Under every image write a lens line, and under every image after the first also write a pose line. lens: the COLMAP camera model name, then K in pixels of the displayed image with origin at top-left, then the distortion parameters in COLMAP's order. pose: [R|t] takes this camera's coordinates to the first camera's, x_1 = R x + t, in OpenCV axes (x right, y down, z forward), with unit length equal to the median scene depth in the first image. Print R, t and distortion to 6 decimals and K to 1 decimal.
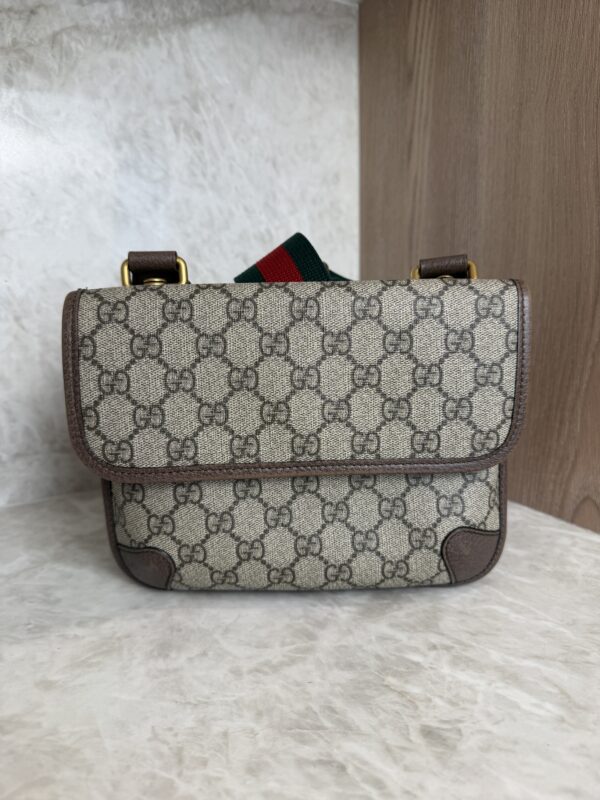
lens RADIAL K [[595.8, 0, 296.8], [0, 595.8, 394.1], [0, 0, 1]] dist [-0.021339, -0.002530]
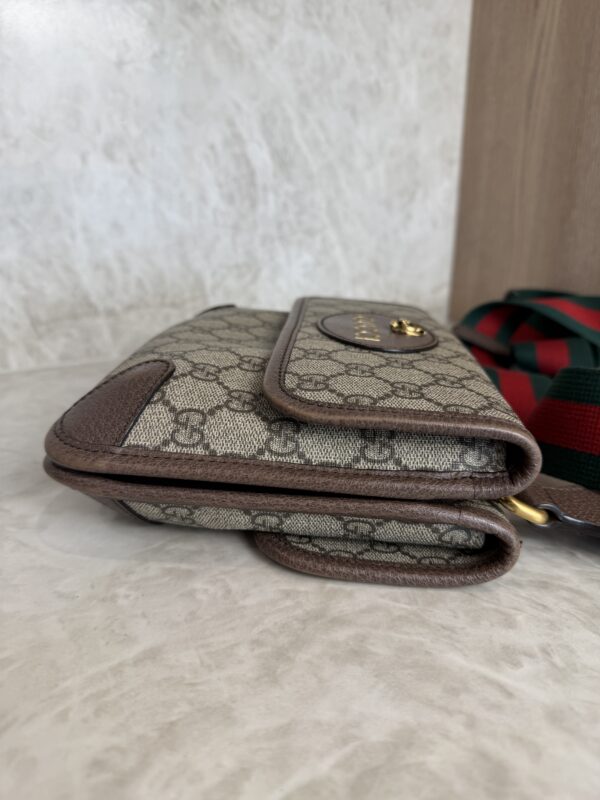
lens RADIAL K [[598.9, 0, 293.7], [0, 598.9, 400.8], [0, 0, 1]] dist [-0.042956, -0.002265]
pose [[0.999526, 0.030778, -0.000749, -0.286200], [-0.030288, 0.987417, 0.155212, 0.140651], [0.005516, -0.155116, 0.987881, -0.006769]]
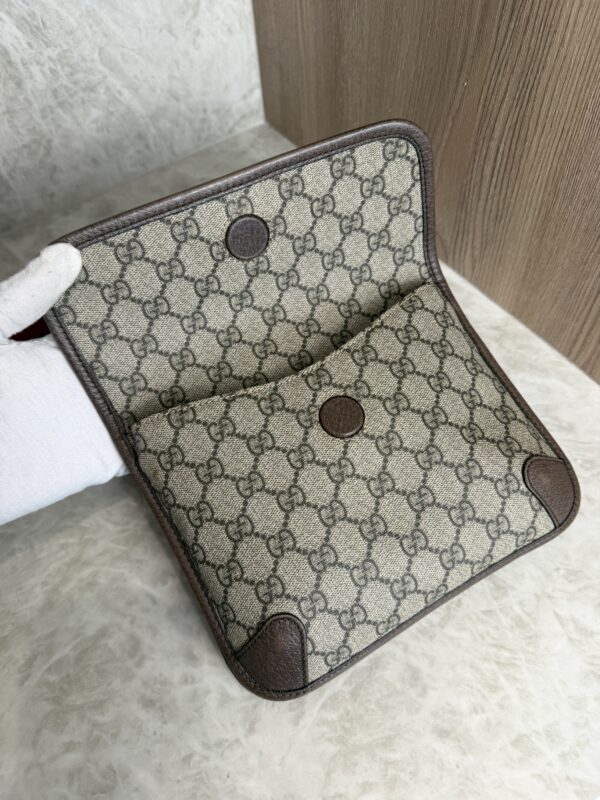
lens RADIAL K [[595.2, 0, 298.8], [0, 595.2, 403.5], [0, 0, 1]] dist [-0.025220, 0.001978]
pose [[0.994805, -0.098092, 0.027204, 0.182662], [0.048944, 0.695240, 0.717110, -0.593939], [-0.089256, -0.712053, 0.696429, -0.087010]]
